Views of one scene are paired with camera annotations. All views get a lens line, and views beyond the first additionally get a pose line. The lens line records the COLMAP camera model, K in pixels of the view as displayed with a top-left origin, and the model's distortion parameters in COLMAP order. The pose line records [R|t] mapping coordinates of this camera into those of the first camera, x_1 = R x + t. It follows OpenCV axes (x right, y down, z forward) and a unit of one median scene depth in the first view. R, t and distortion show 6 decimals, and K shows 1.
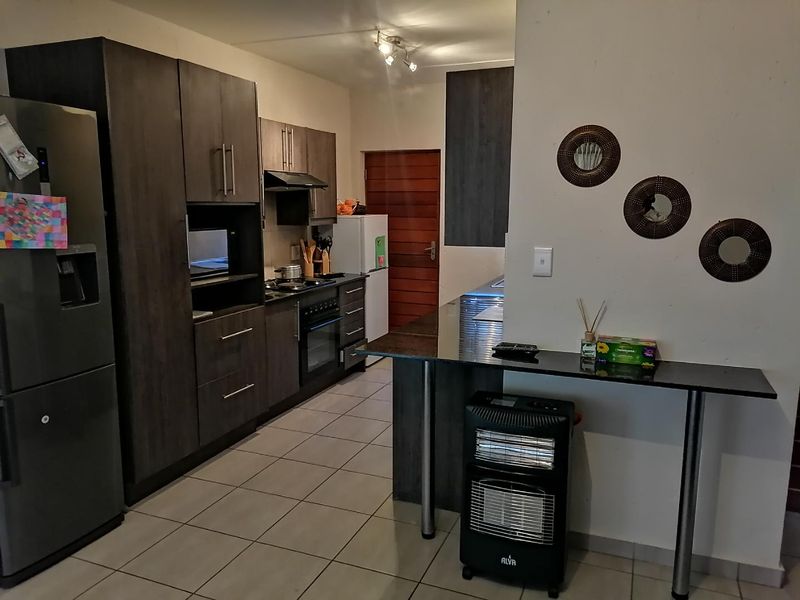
lens RADIAL K [[590.5, 0, 401.2], [0, 590.5, 298.1], [0, 0, 1]] dist [0.000570, -0.000034]
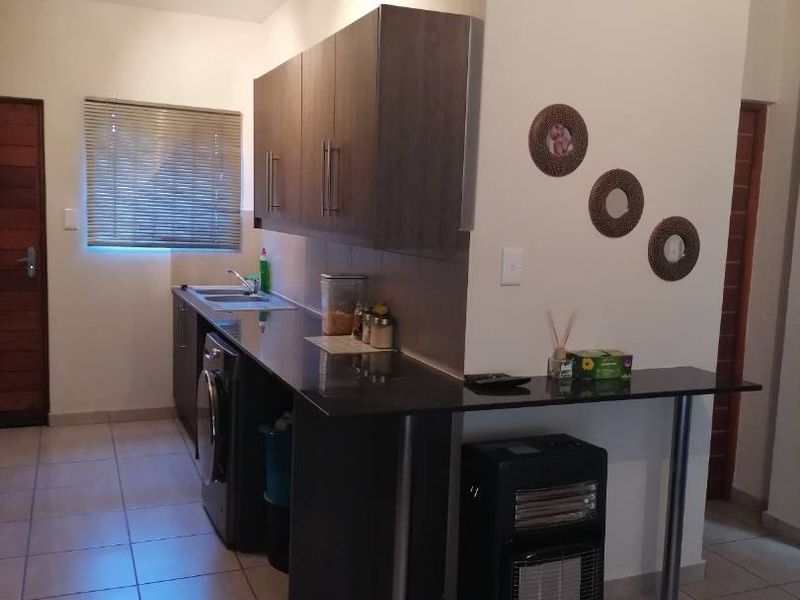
lens RADIAL K [[783.8, 0, 400.0], [0, 783.8, 300.0], [0, 0, 1]] dist [0.007695, 0.005662]
pose [[0.702706, -0.059687, 0.708972, -0.659357], [0.079719, 0.996805, 0.004905, -0.036771], [-0.707000, 0.053071, 0.705219, 0.384003]]
